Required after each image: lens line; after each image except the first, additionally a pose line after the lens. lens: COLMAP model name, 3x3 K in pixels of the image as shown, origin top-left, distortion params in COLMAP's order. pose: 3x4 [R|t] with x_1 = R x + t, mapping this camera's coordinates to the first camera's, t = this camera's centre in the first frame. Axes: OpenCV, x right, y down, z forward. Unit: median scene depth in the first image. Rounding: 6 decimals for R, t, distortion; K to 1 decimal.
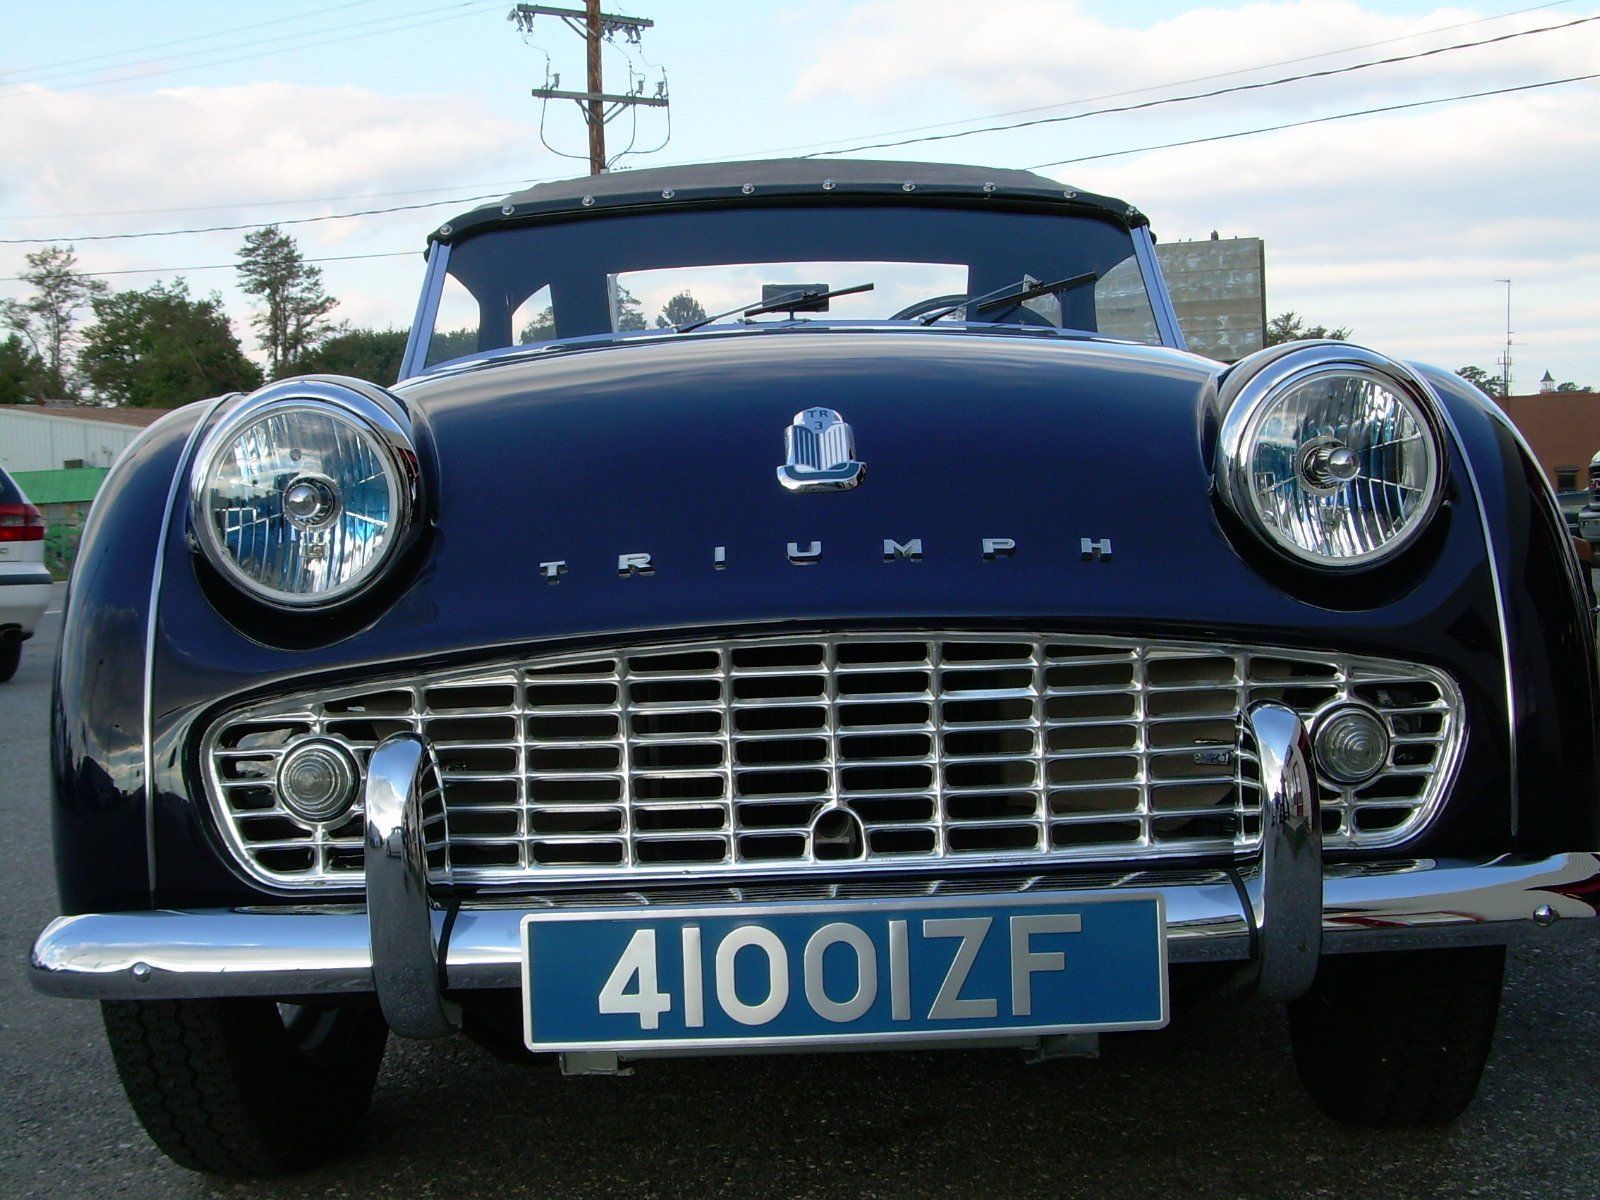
lens RADIAL K [[2341.3, 0, 798.1], [0, 2341.3, 657.1], [0, 0, 1]] dist [-0.114694, -0.010776]
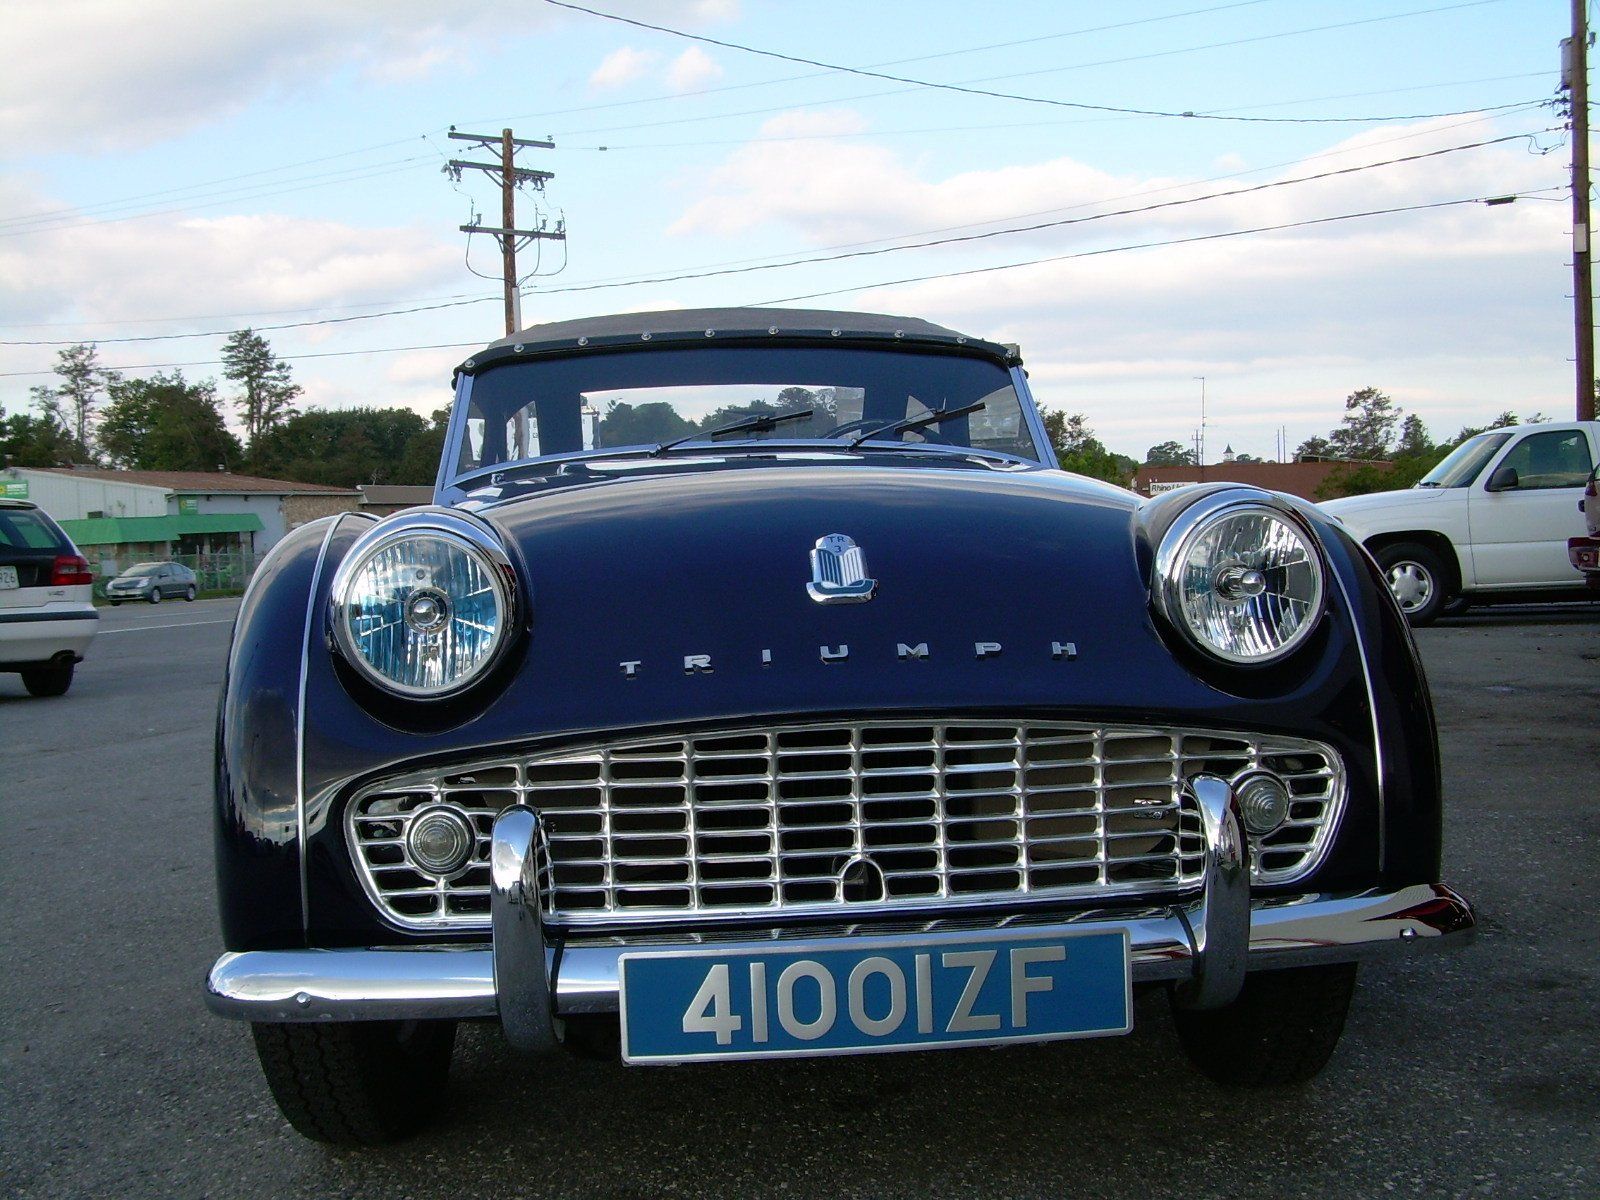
lens RADIAL K [[1813.1, 0, 793.3], [0, 1813.1, 655.8], [0, 0, 1]] dist [-0.193732, 0.040815]
pose [[0.996870, -0.001679, 0.079036, -0.095070], [0.001877, 0.999995, -0.002429, -0.041596], [-0.079032, 0.002569, 0.996869, 0.041809]]
